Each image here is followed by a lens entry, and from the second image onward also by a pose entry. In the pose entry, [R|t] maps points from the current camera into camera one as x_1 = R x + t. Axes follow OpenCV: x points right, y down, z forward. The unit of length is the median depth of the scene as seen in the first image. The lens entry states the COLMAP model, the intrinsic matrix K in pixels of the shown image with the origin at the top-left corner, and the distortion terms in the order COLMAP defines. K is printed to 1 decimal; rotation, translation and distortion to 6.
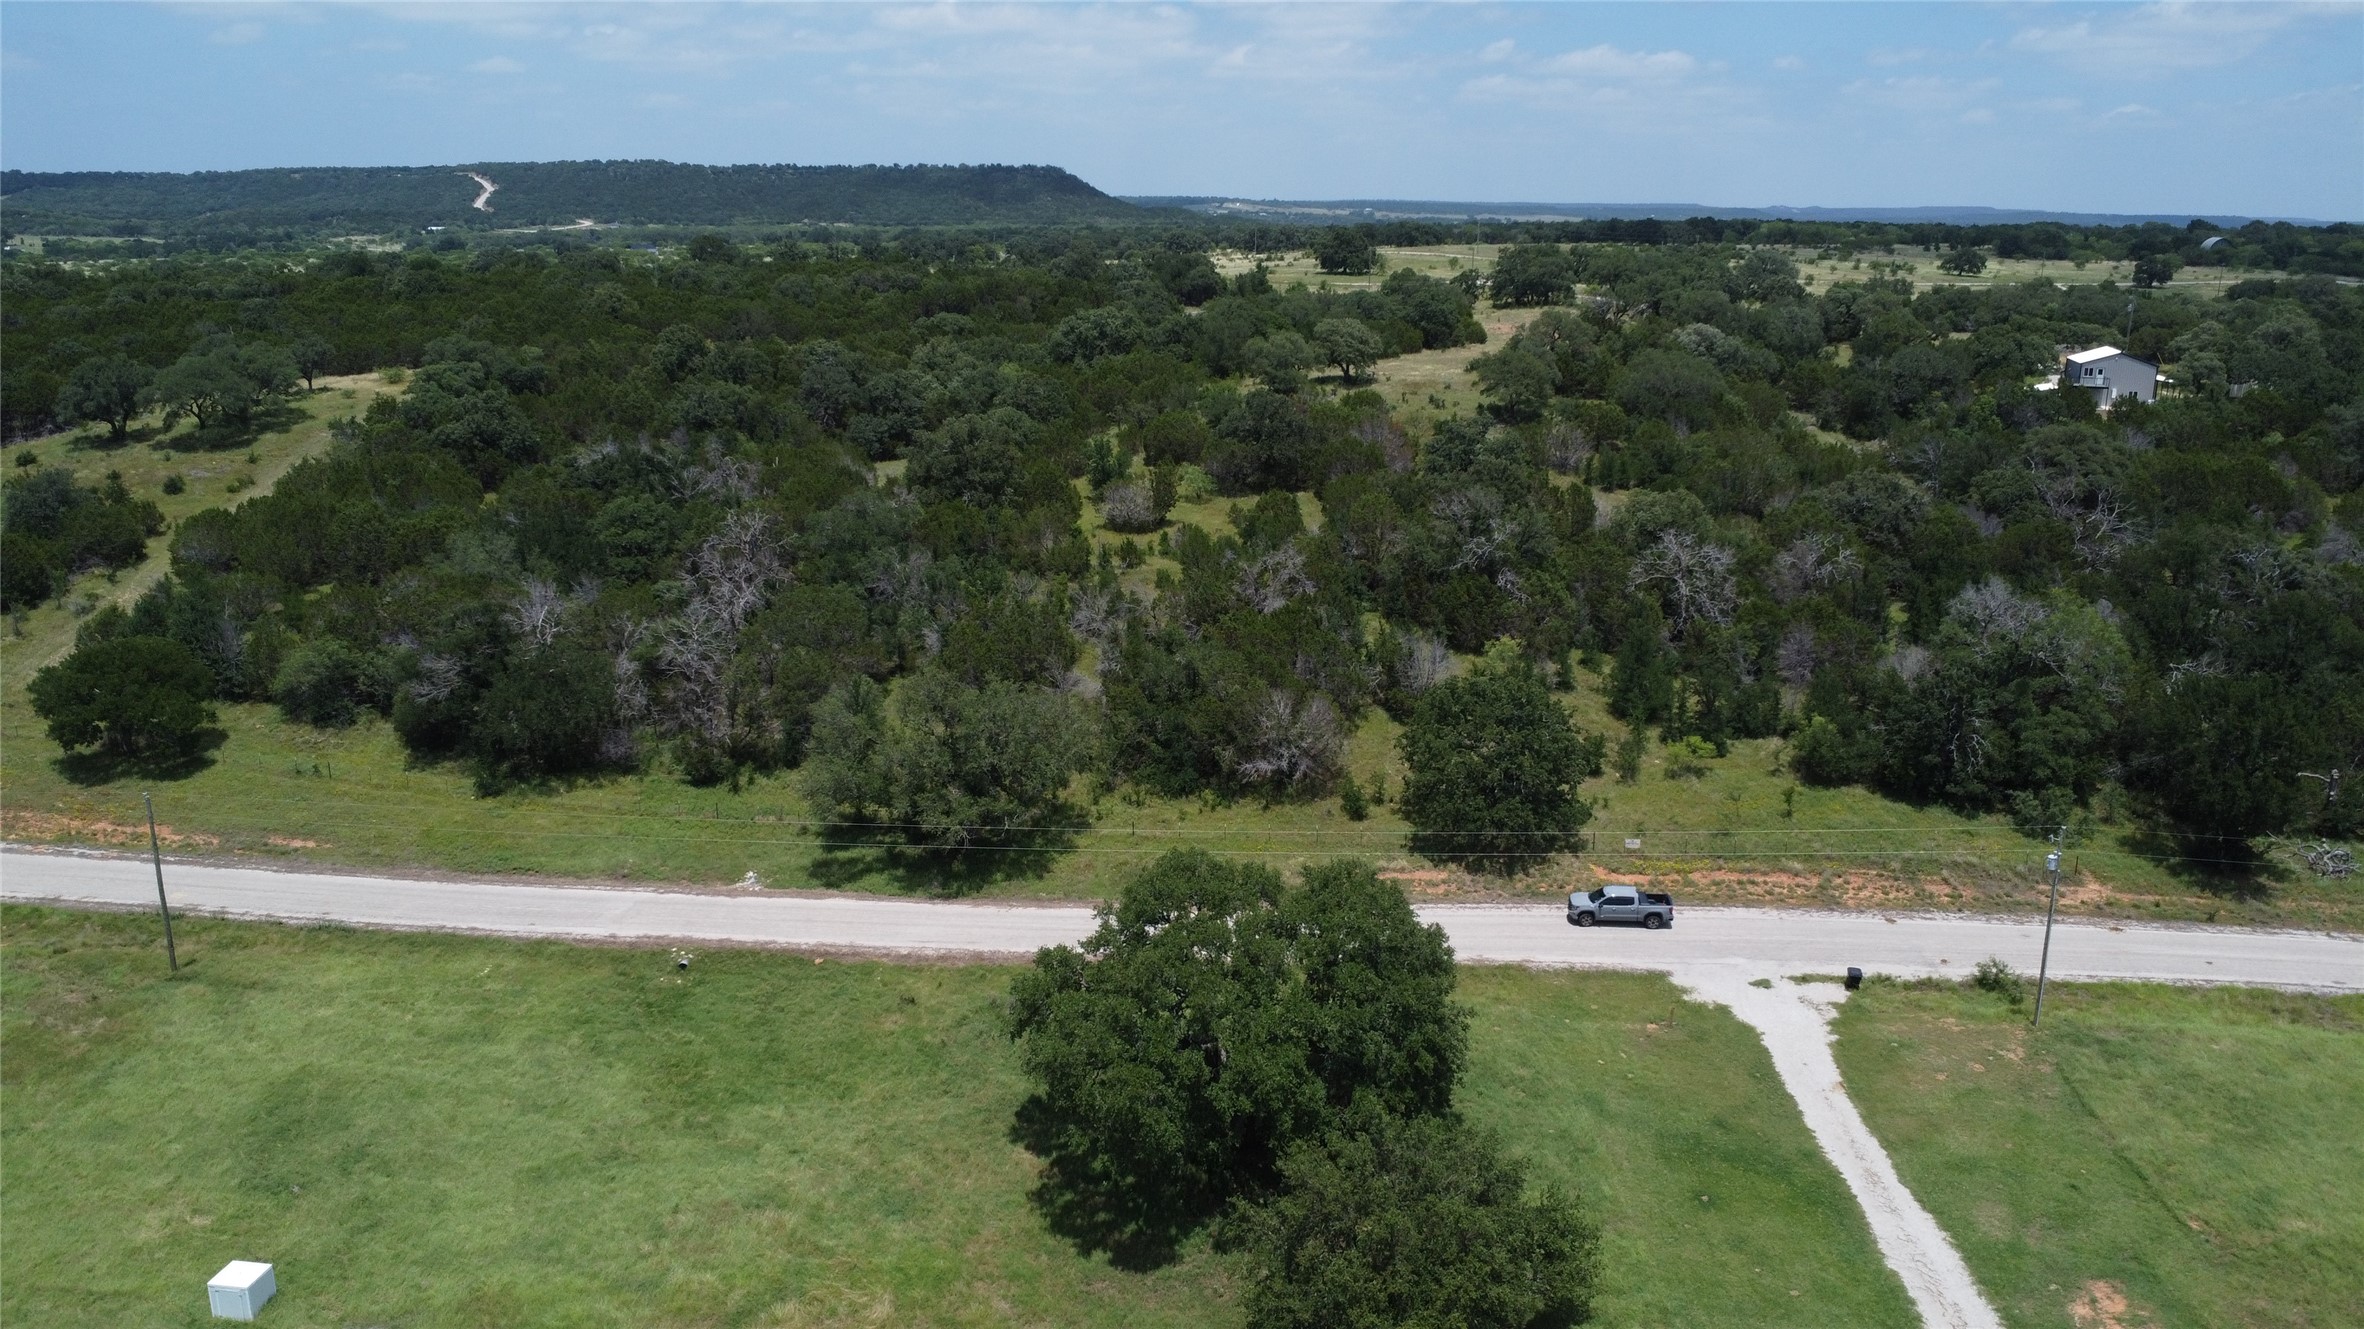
lens RADIAL K [[1695.0, 0, 1182.0], [0, 1695.0, 664.5], [0, 0, 1]] dist [-0.017432, -0.037589]
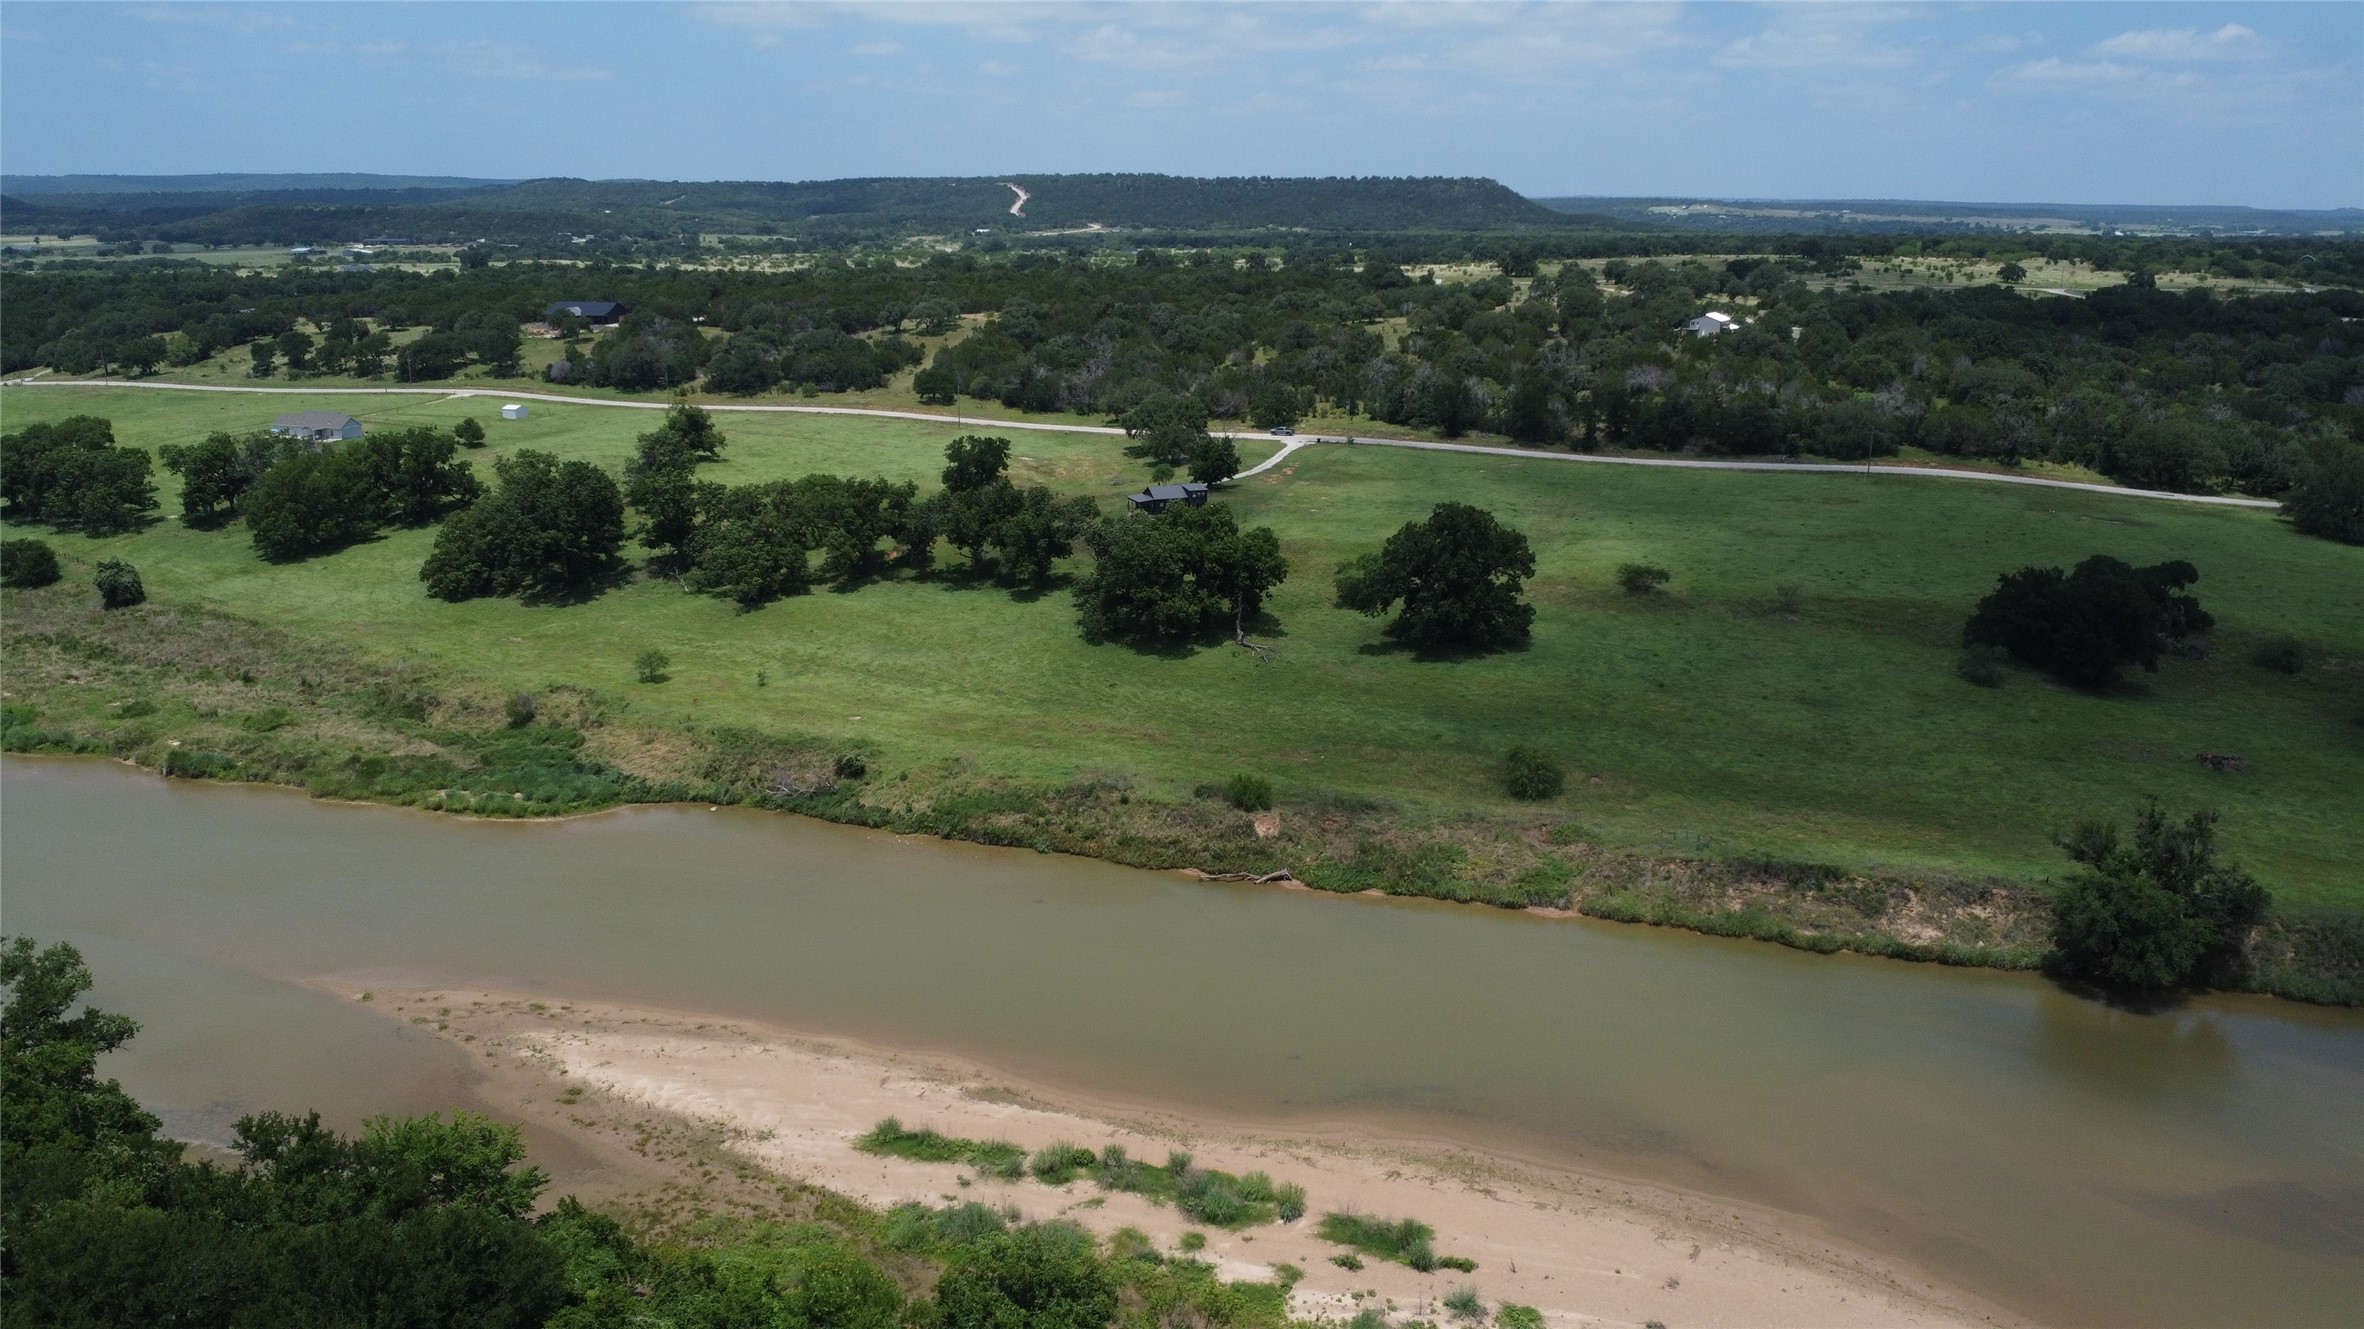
lens RADIAL K [[1695.0, 0, 1182.0], [0, 1695.0, 664.5], [0, 0, 1]] dist [-0.017432, -0.037589]
pose [[0.959594, 0.071597, -0.272126, 0.060151], [-0.071011, 0.997403, 0.012014, 0.034287], [0.272280, 0.007795, 0.962187, -0.153552]]
